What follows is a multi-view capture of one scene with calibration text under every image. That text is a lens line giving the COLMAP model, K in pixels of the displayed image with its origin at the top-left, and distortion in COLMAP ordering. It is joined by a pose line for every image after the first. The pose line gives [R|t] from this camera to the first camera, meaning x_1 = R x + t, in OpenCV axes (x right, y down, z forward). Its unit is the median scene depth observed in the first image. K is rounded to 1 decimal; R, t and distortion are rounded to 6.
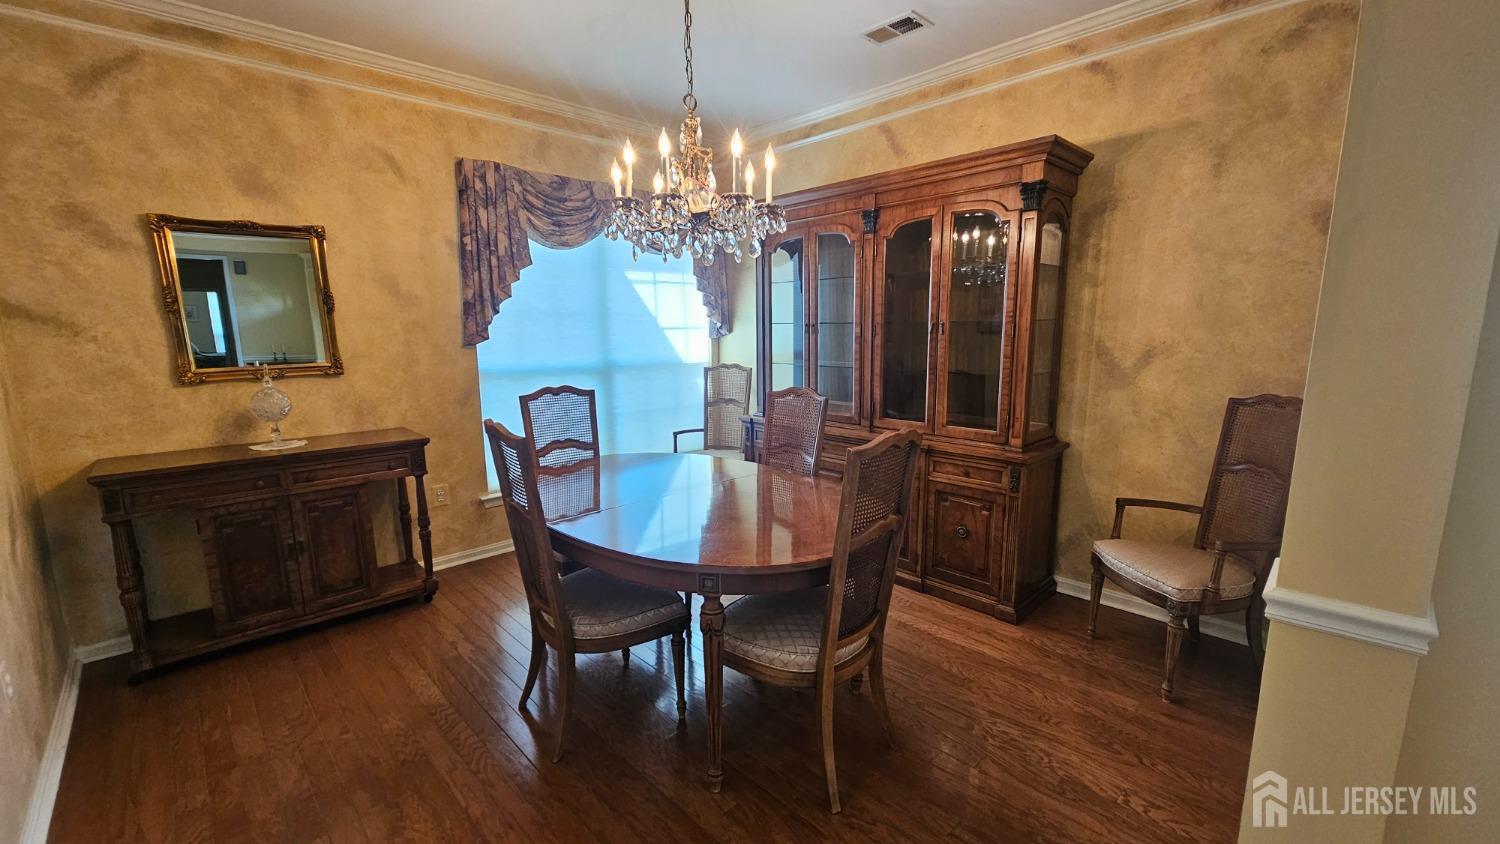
lens RADIAL K [[611.3, 0, 750.5], [0, 611.3, 430.5], [0, 0, 1]] dist [0.000755, -0.000701]
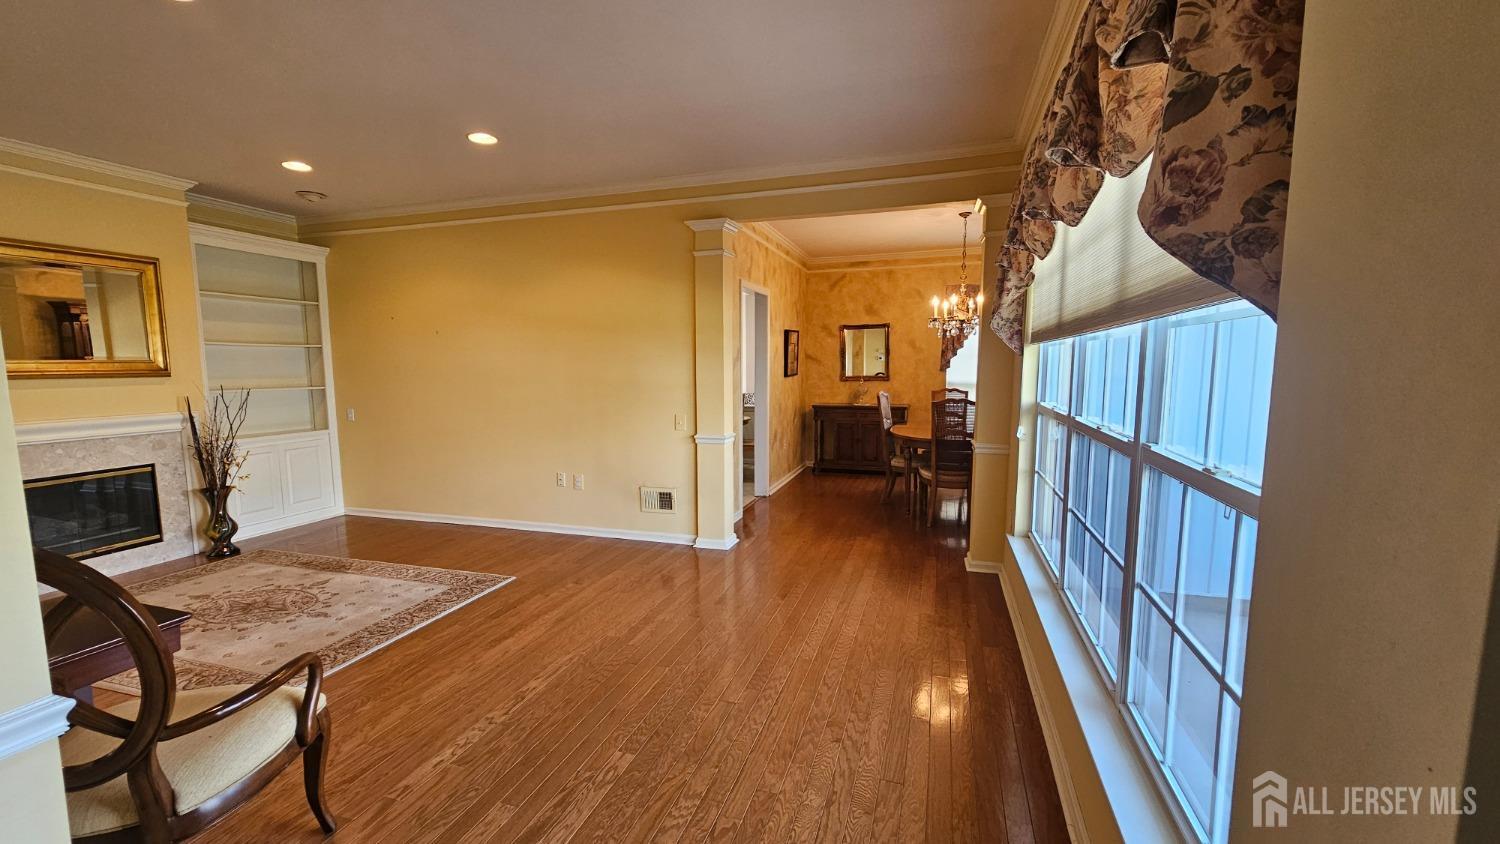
lens RADIAL K [[611.3, 0, 746.3], [0, 611.3, 429.6], [0, 0, 1]] dist [0.000755, -0.000701]
pose [[0.483674, 0.103375, -0.869122, 1.403562], [-0.144579, 0.988796, 0.037150, 0.111249], [0.863224, 0.107689, 0.493201, -0.808829]]
